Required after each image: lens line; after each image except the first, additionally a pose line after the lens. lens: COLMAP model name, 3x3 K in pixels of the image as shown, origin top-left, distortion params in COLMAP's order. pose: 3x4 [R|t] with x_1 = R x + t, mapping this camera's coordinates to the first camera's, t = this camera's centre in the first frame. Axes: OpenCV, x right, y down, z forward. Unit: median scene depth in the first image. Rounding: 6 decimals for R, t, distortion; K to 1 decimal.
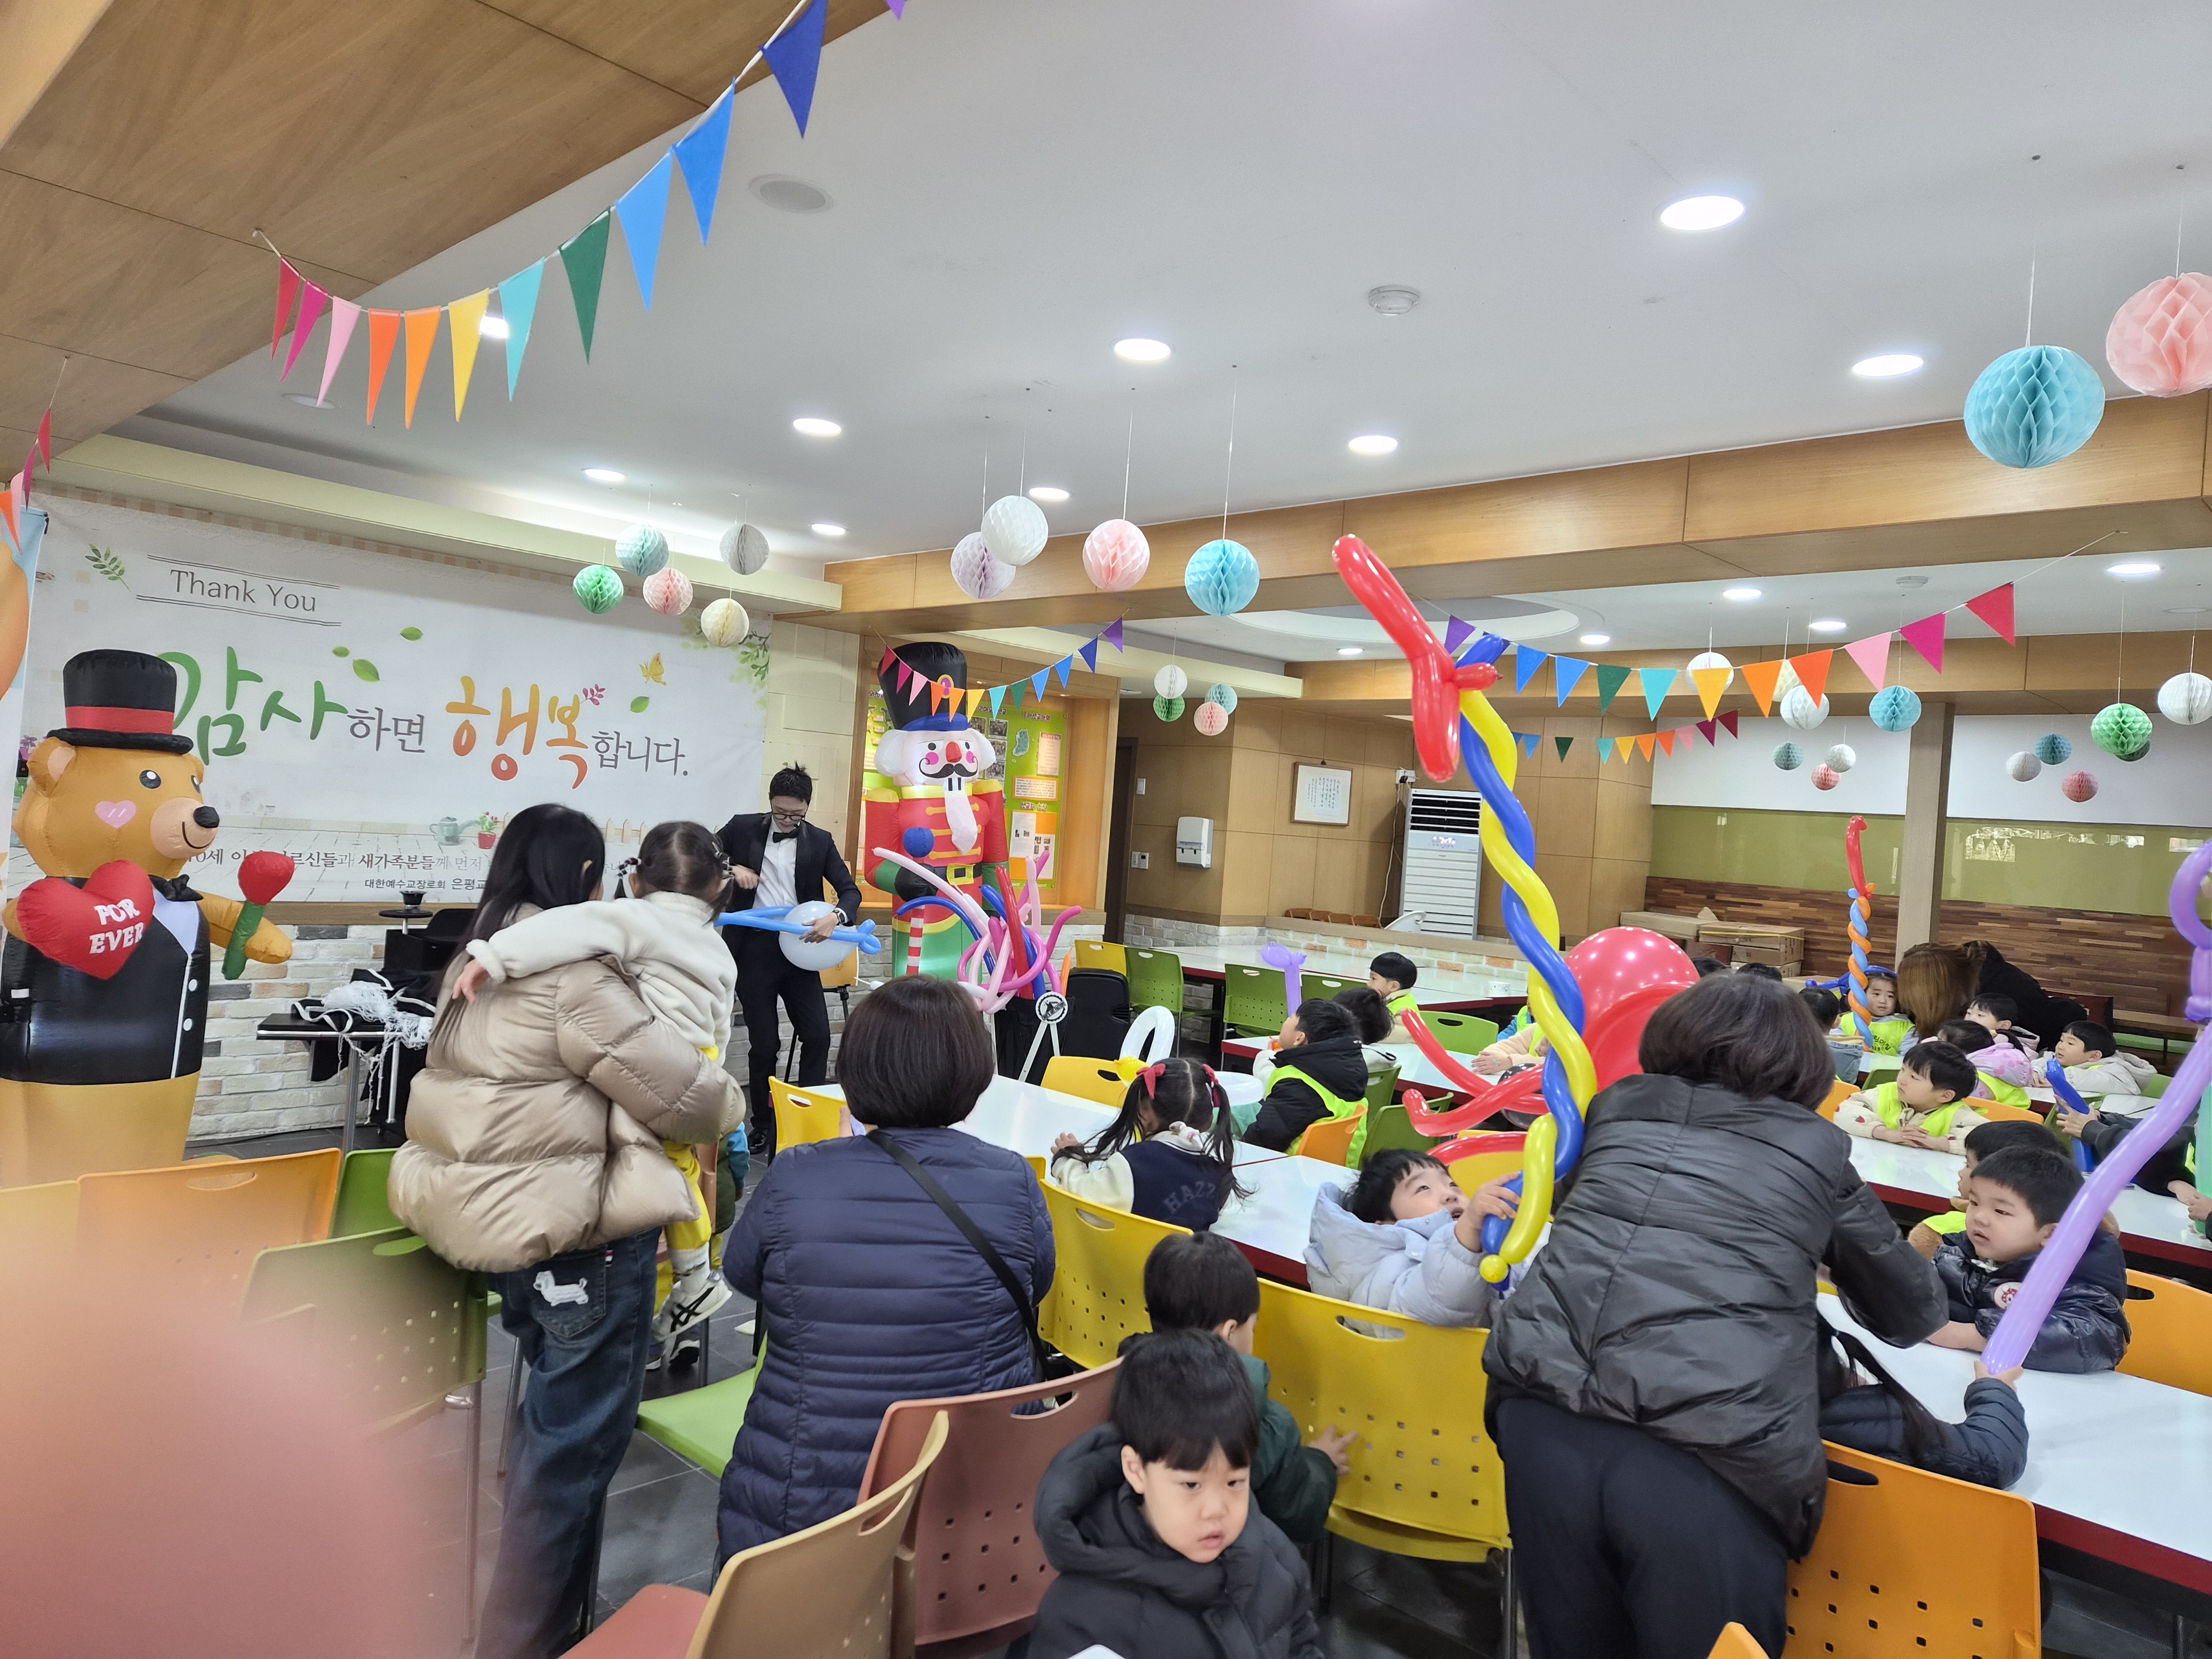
lens RADIAL K [[1469.1, 0, 1085.0], [0, 1469.1, 821.2], [0, 0, 1]] dist [0.093478, -0.082386]
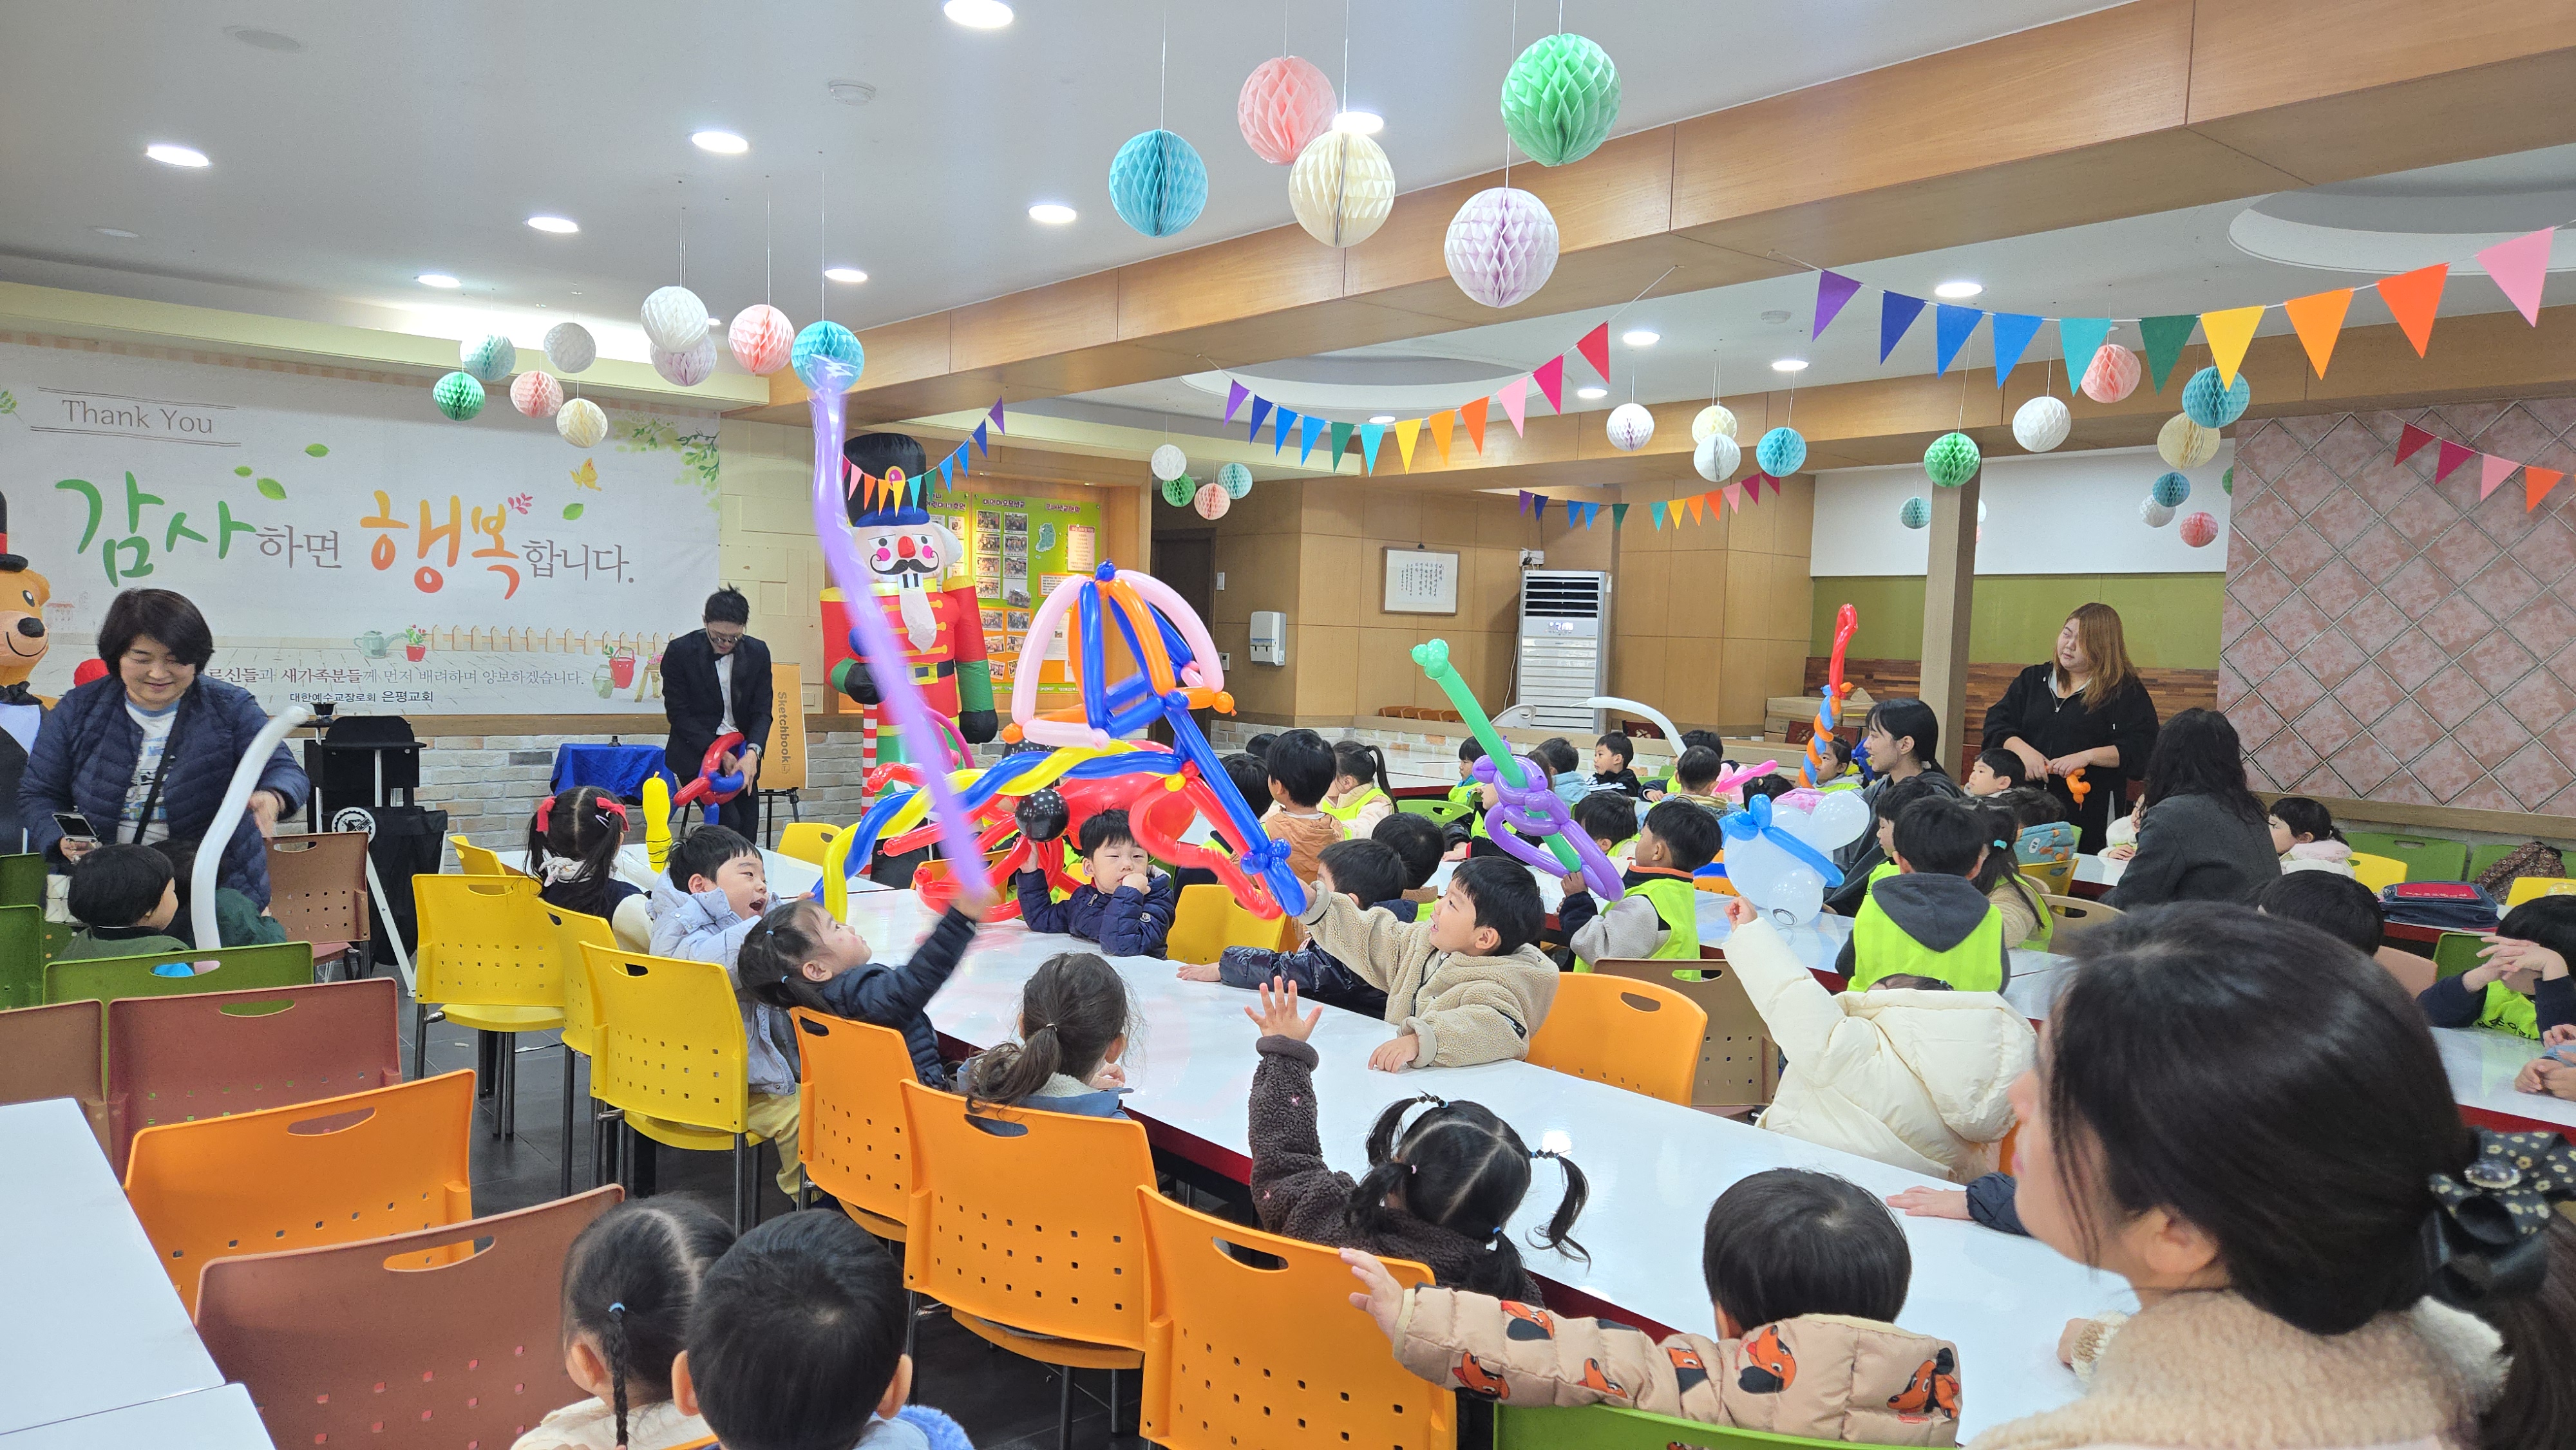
lens RADIAL K [[1719.0, 0, 1293.9], [0, 1719.0, 765.9], [0, 0, 1]] dist [0.071222, -0.059436]
pose [[0.994545, -0.033851, -0.098660, 0.270620], [0.040763, 0.996790, 0.068903, 0.028305], [0.096011, -0.072549, 0.992733, -0.111396]]
